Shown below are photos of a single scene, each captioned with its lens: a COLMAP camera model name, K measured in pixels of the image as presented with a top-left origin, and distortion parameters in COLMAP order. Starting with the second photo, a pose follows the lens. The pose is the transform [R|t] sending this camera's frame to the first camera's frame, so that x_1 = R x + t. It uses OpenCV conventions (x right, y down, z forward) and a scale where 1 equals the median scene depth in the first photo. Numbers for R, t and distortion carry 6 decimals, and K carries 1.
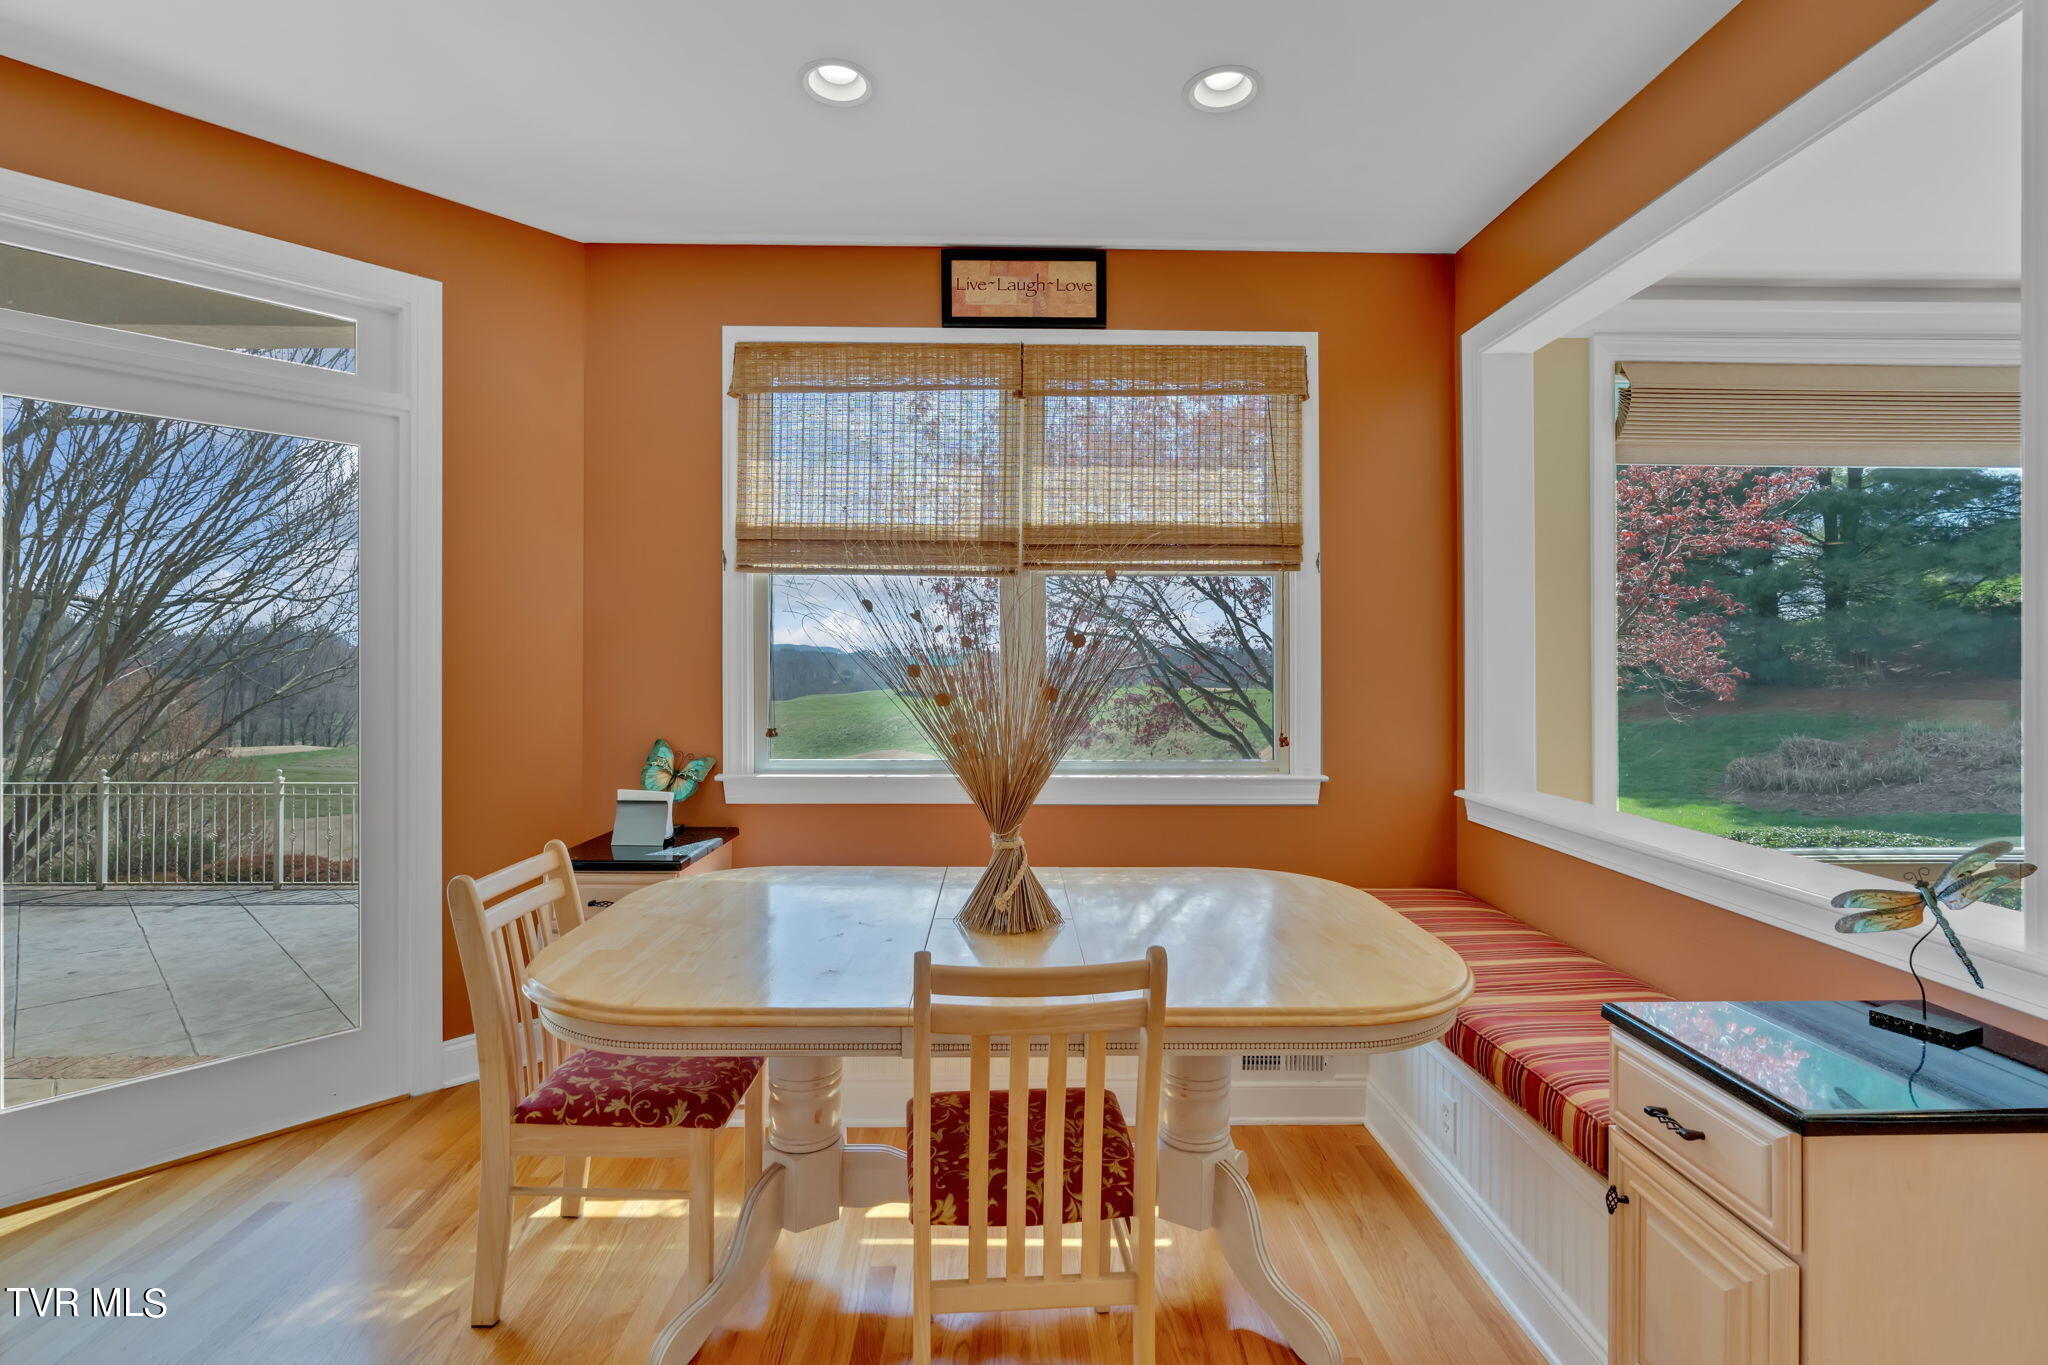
lens RADIAL K [[910.1, 0, 1024.7], [0, 910.1, 673.6], [0, 0, 1]] dist [-0.012459, 0.005968]
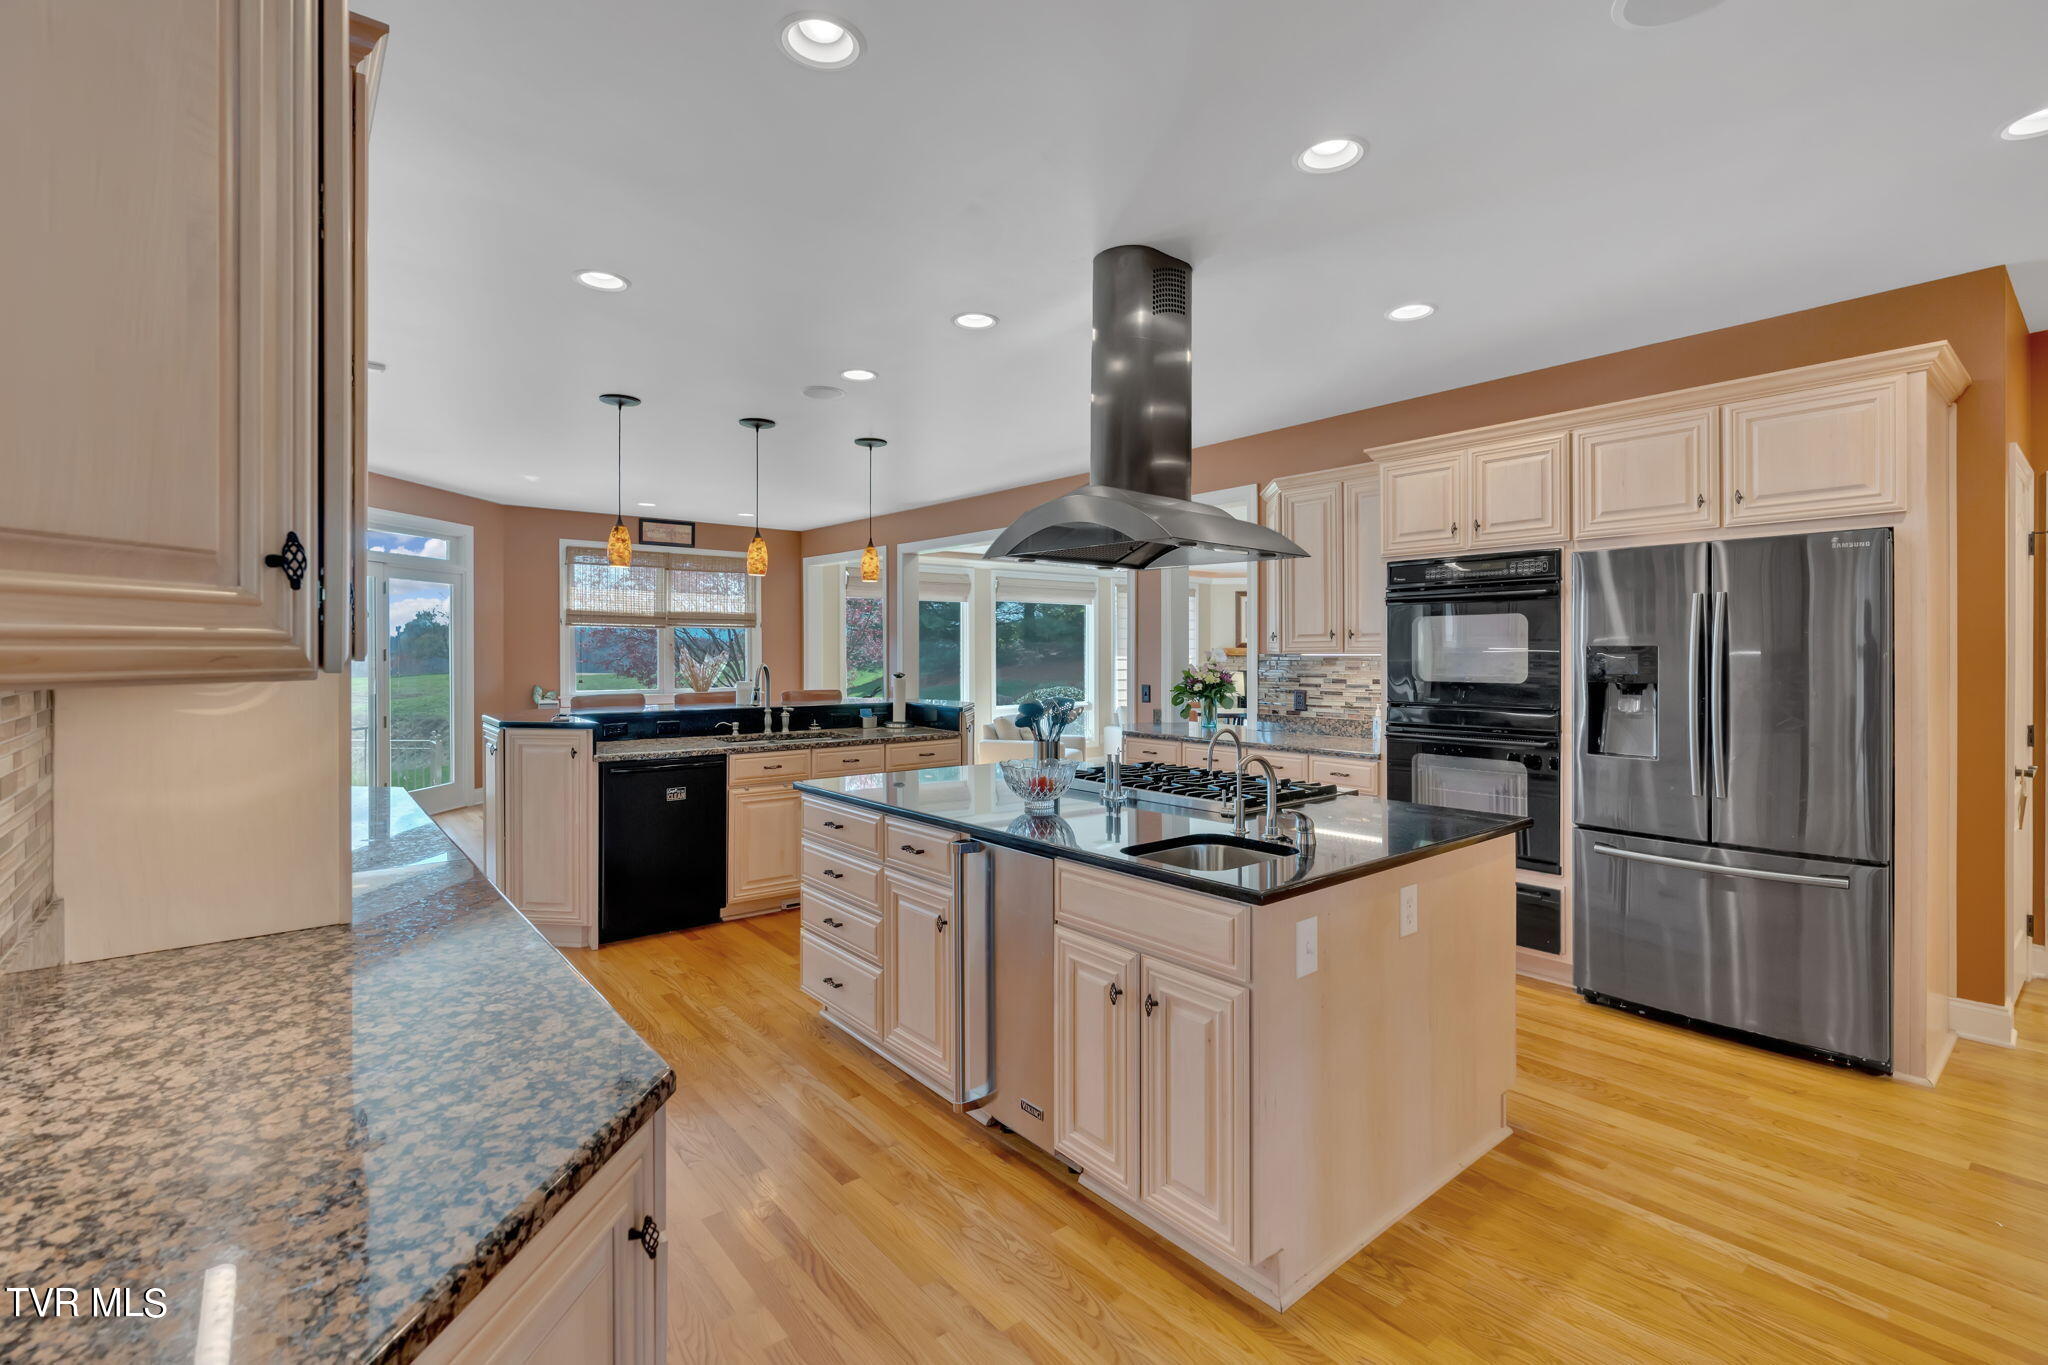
lens RADIAL K [[910.1, 0, 1024.7], [0, 910.1, 673.6], [0, 0, 1]] dist [-0.012459, 0.005968]
pose [[0.786350, -0.012339, 0.617658, -0.943358], [-0.003038, 0.999711, 0.023839, -0.032761], [-0.617774, -0.020622, 0.786085, -2.130695]]
